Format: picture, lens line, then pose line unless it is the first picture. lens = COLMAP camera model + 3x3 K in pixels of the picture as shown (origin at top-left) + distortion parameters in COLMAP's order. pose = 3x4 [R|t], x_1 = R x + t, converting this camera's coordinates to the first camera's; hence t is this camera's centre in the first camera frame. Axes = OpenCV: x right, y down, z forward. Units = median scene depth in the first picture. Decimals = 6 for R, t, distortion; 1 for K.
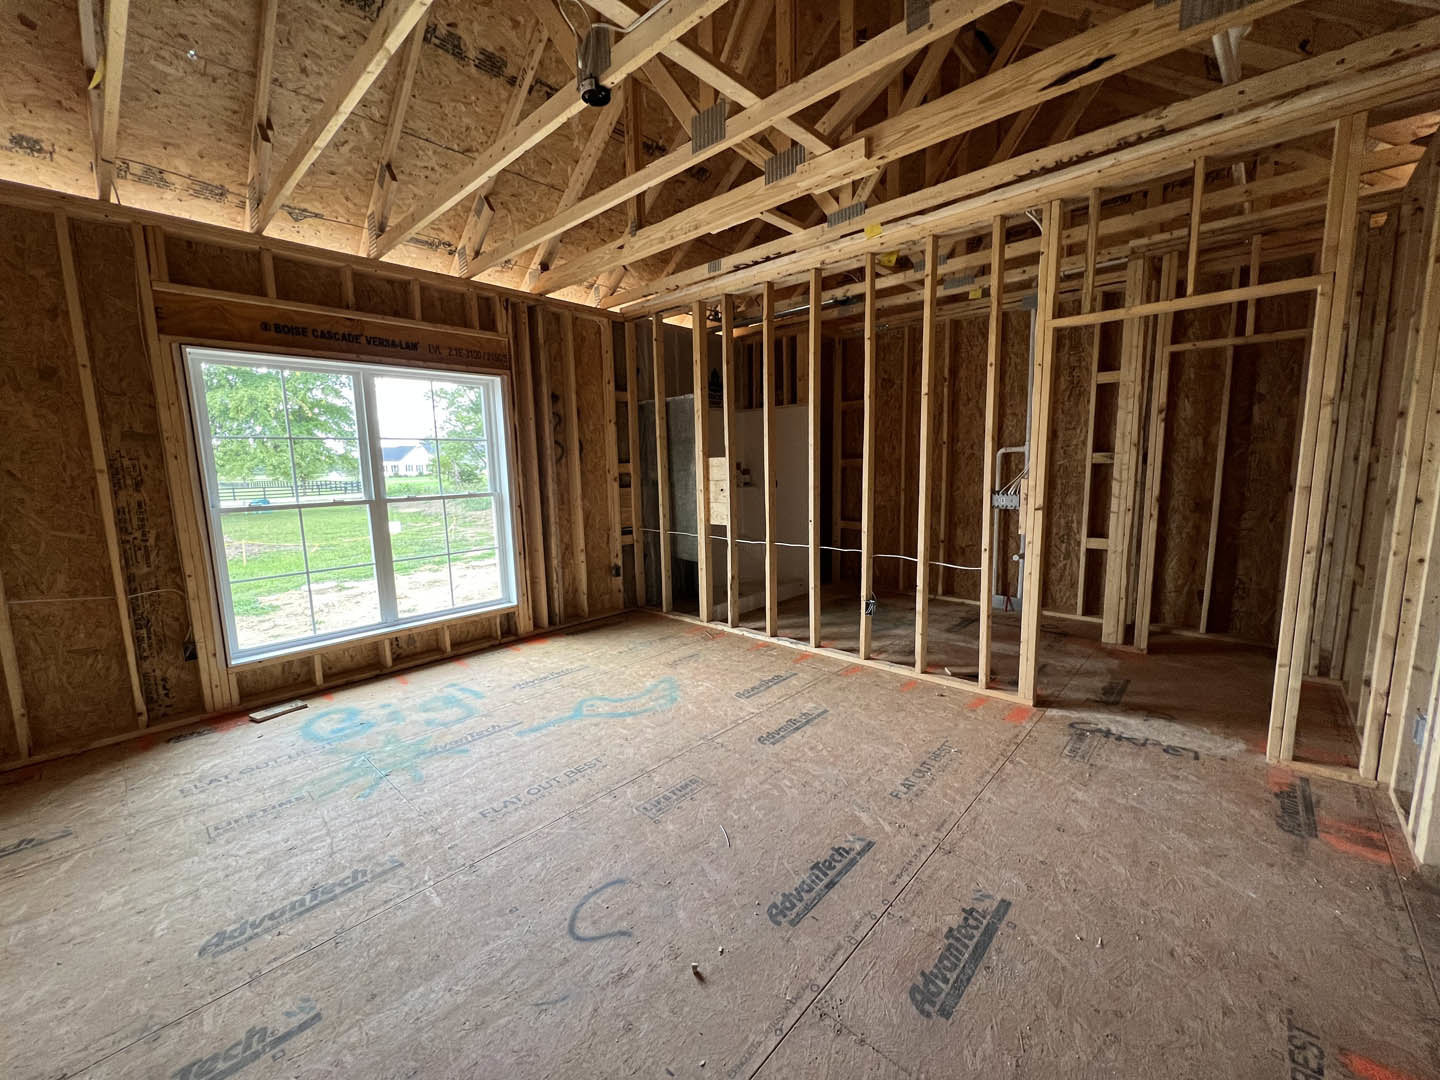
lens RADIAL K [[574.3, 0, 724.7], [0, 574.3, 539.5], [0, 0, 1]] dist [0.000990, 0.000035]
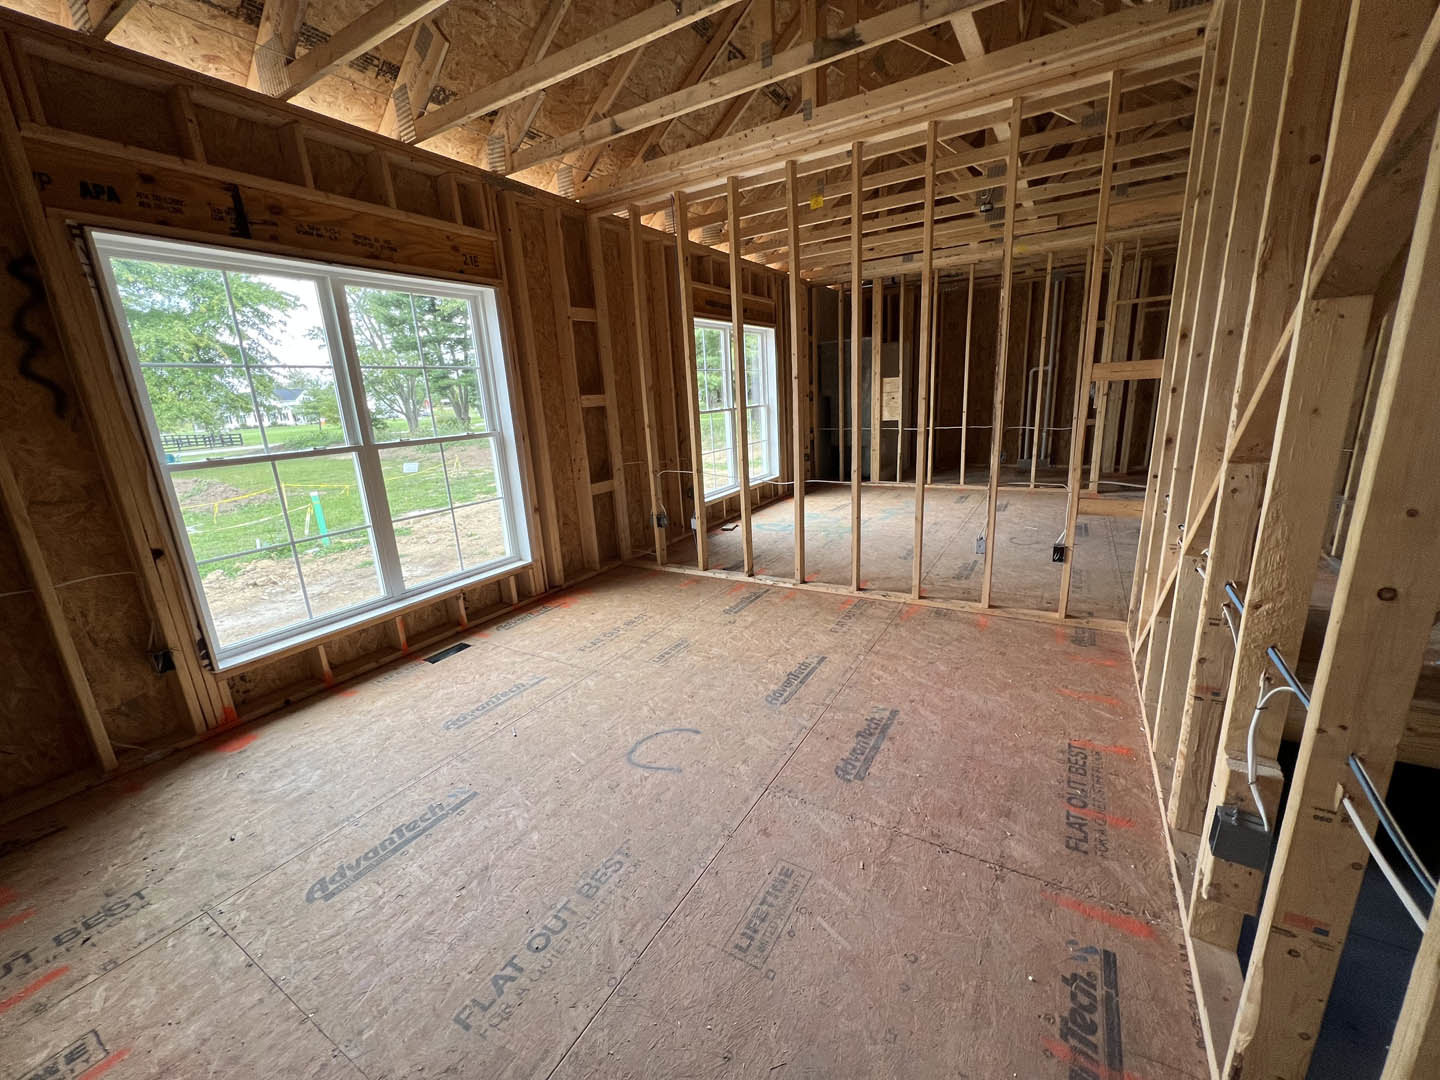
lens RADIAL K [[574.3, 0, 724.7], [0, 574.3, 539.5], [0, 0, 1]] dist [0.000990, 0.000035]
pose [[0.981269, -0.083681, 0.173521, -0.260316], [0.065049, 0.991754, 0.110418, 0.003838], [-0.181330, -0.097062, 0.978621, 0.116858]]
